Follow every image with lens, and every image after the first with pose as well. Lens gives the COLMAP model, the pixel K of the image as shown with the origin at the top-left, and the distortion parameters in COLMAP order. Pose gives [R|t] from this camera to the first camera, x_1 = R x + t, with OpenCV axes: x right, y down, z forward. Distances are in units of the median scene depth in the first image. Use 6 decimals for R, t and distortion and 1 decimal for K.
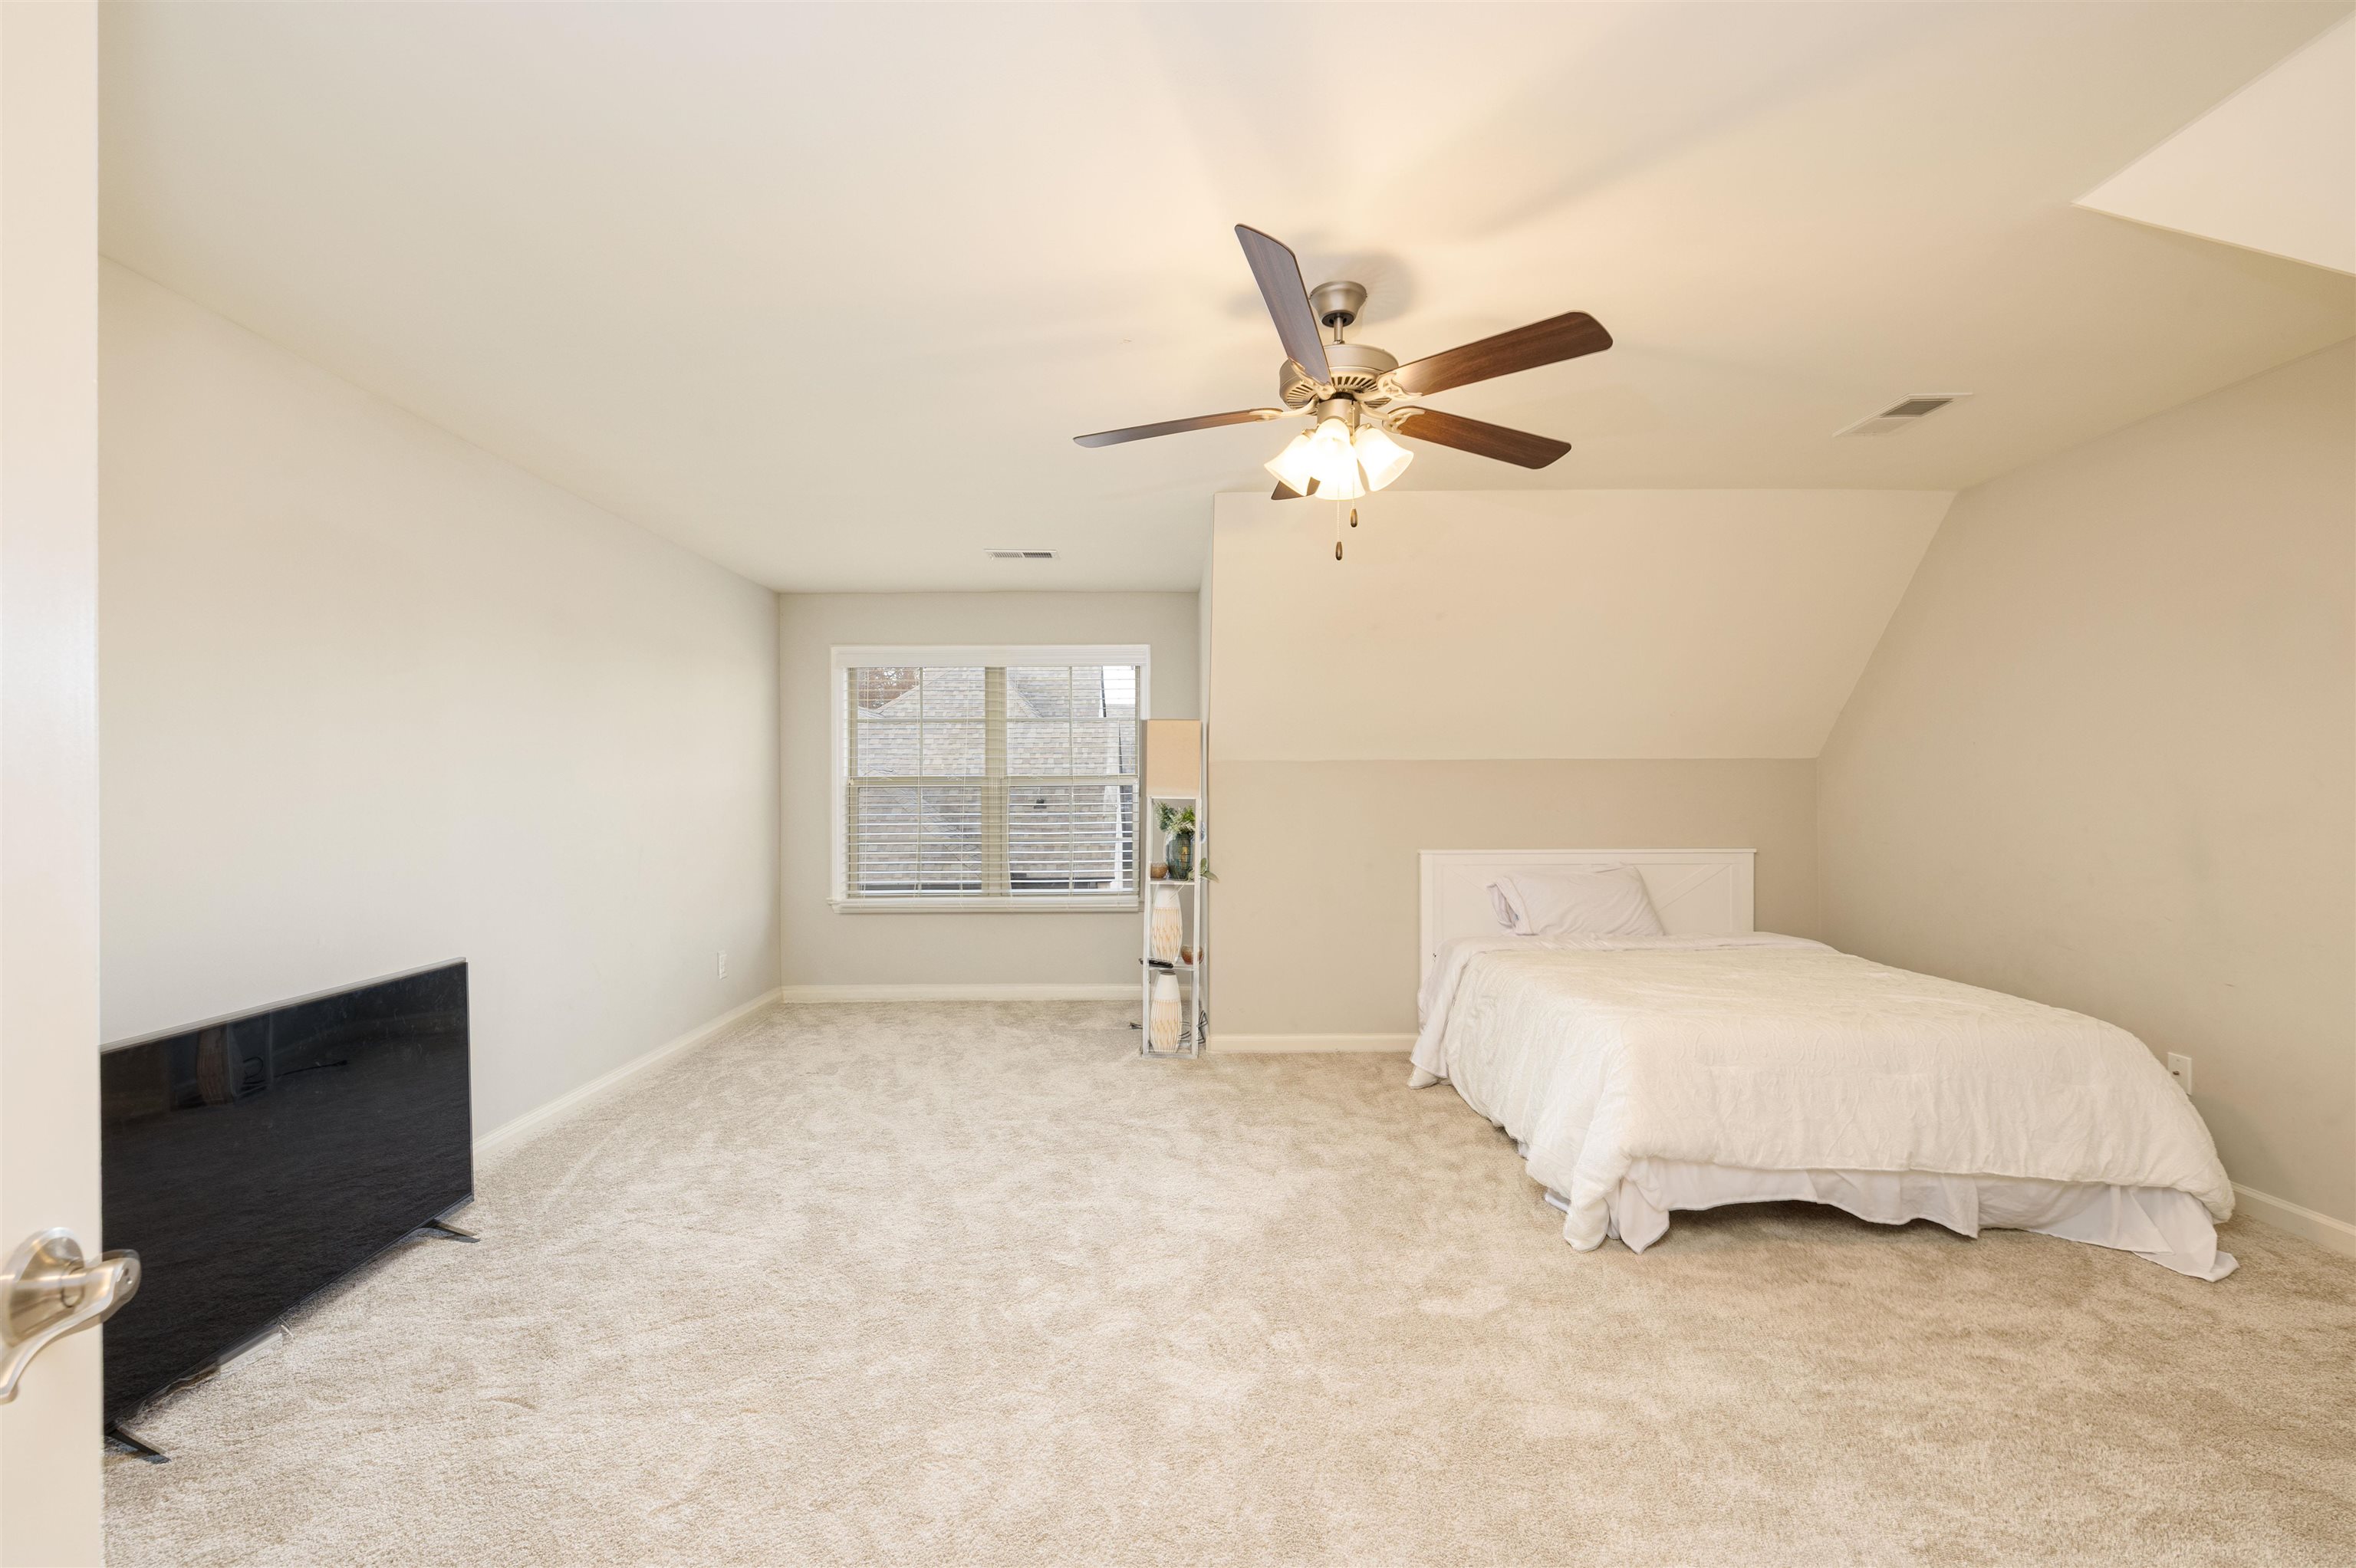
lens RADIAL K [[1019.7, 0, 1175.4], [0, 1019.7, 790.3], [0, 0, 1]] dist [-0.004017, -0.000817]
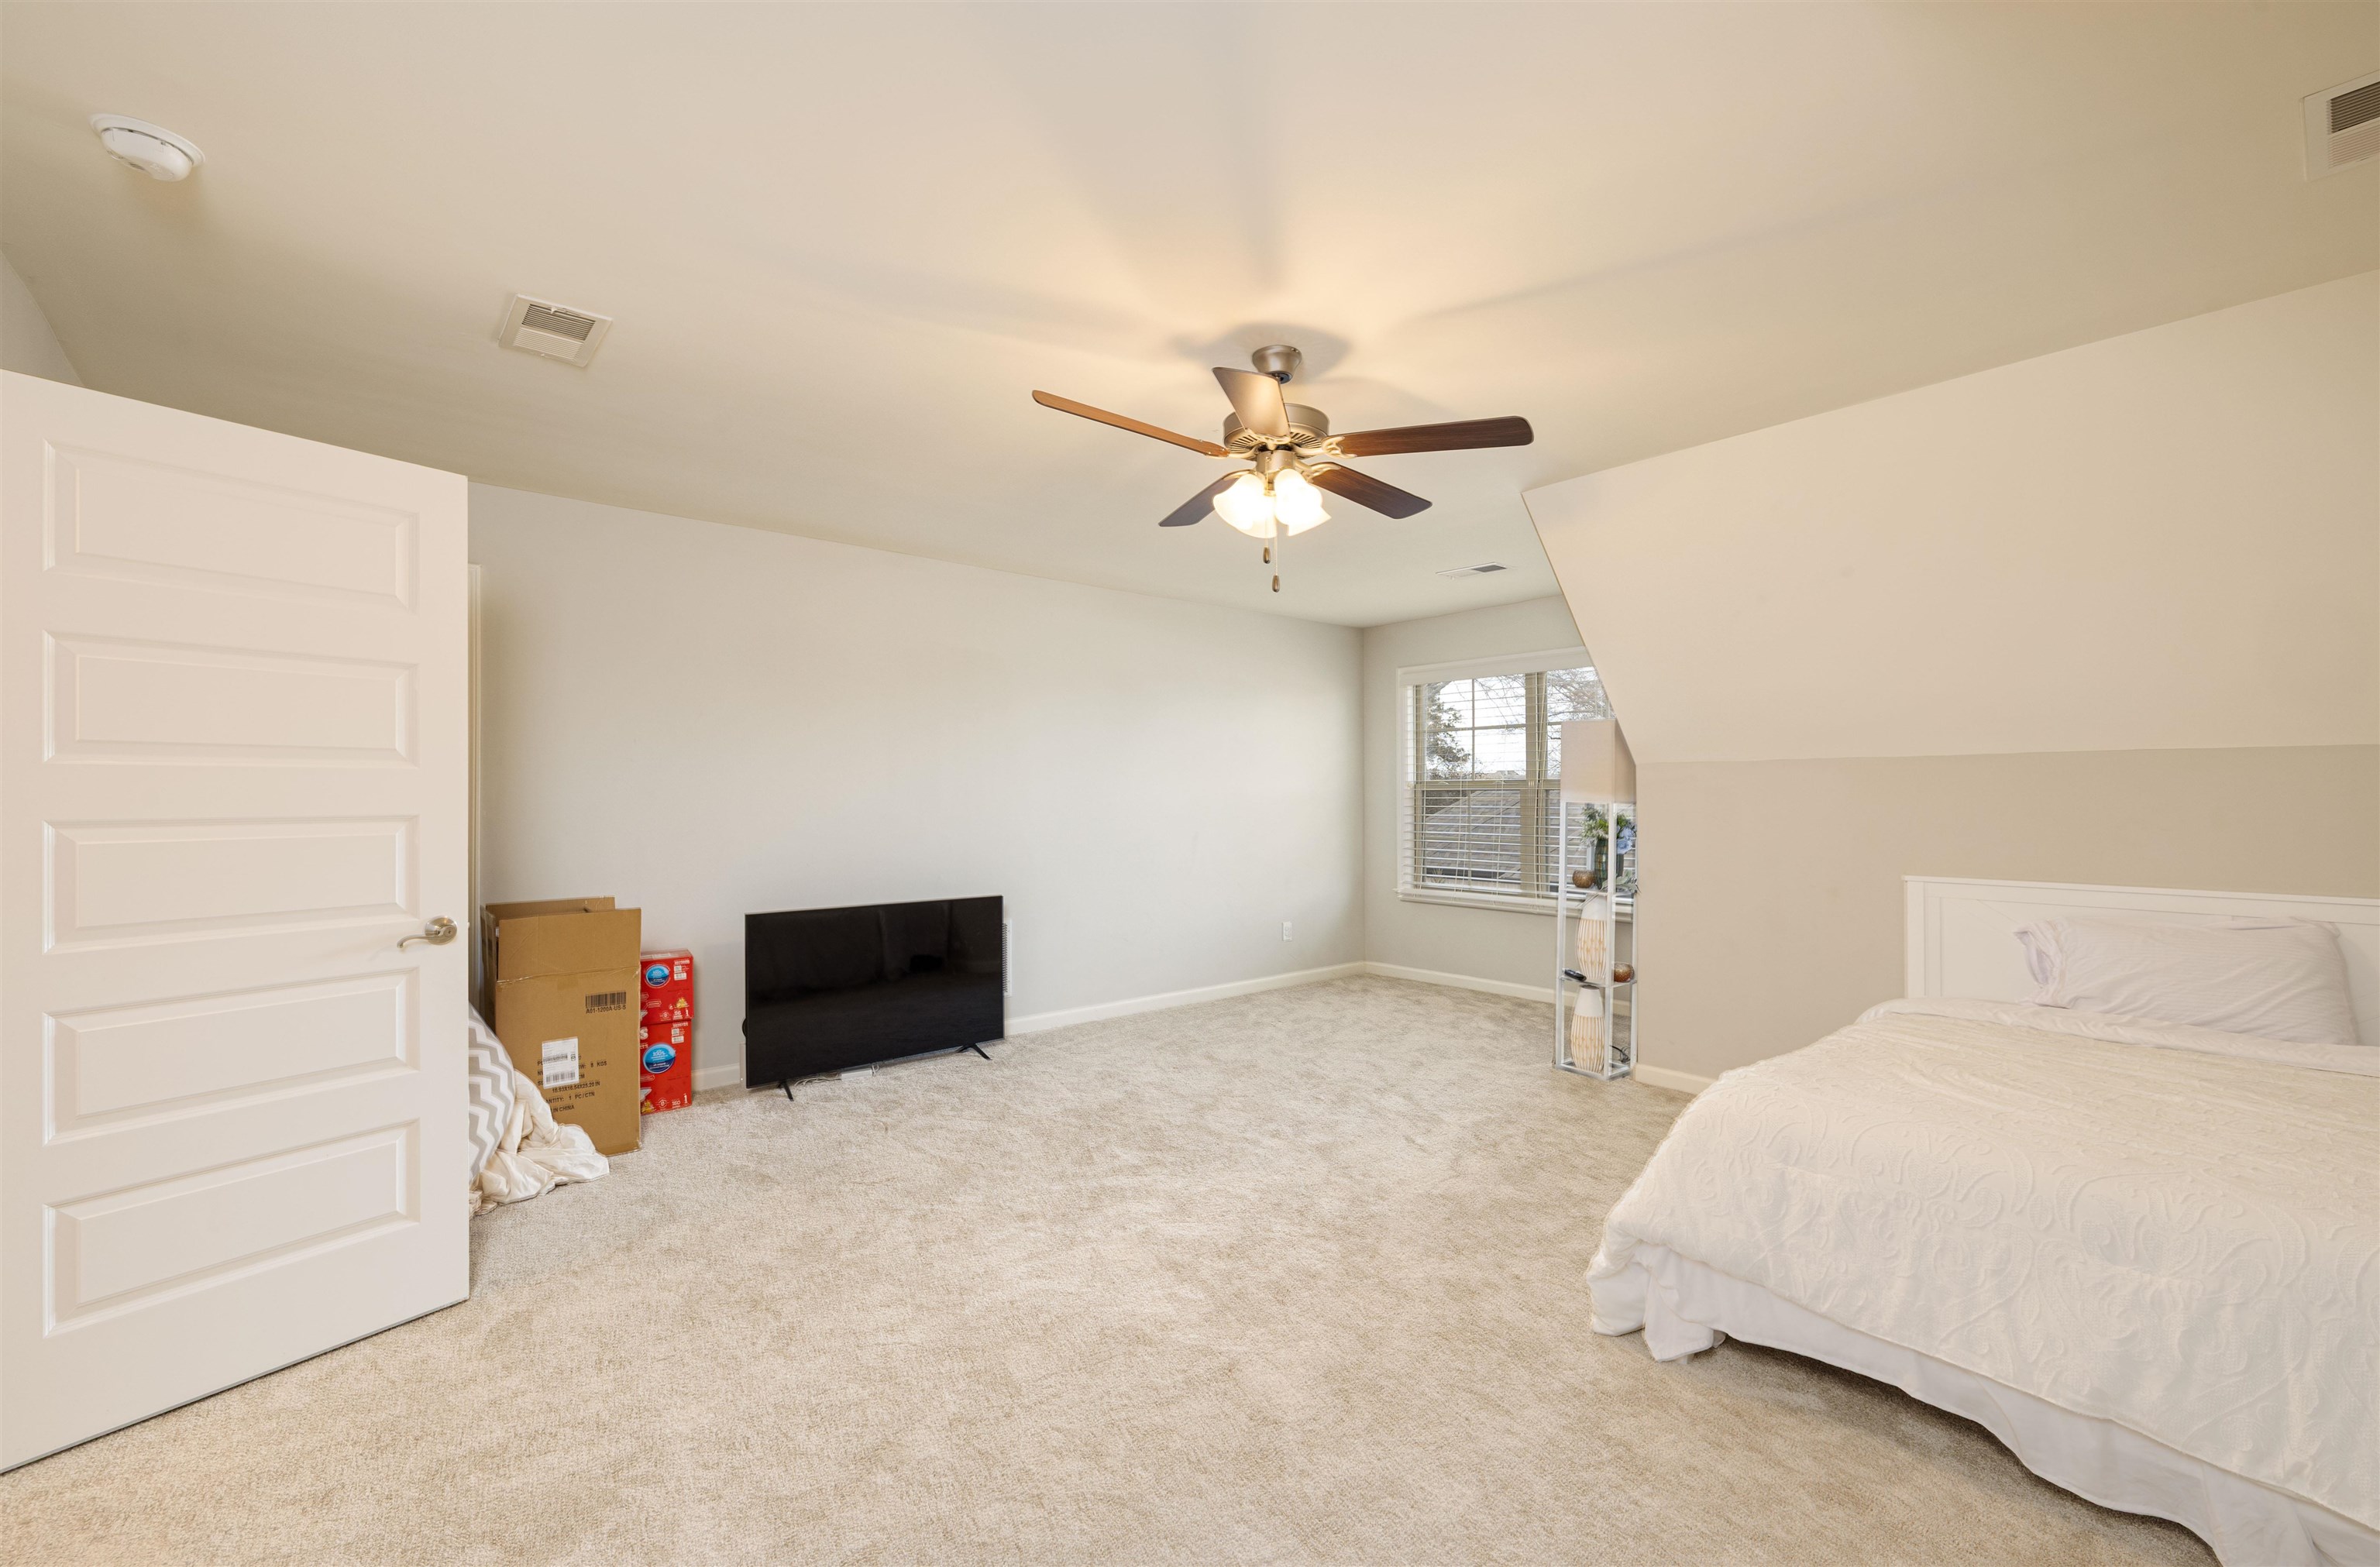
lens RADIAL K [[1024.7, 0, 1182.8], [0, 1024.7, 781.4], [0, 0, 1]] dist [-0.002347, -0.000333]
pose [[0.634100, -0.005237, -0.773233, 0.496403], [-0.002000, 0.999963, -0.008413, -0.003925], [0.773248, 0.006881, 0.634066, 0.101246]]
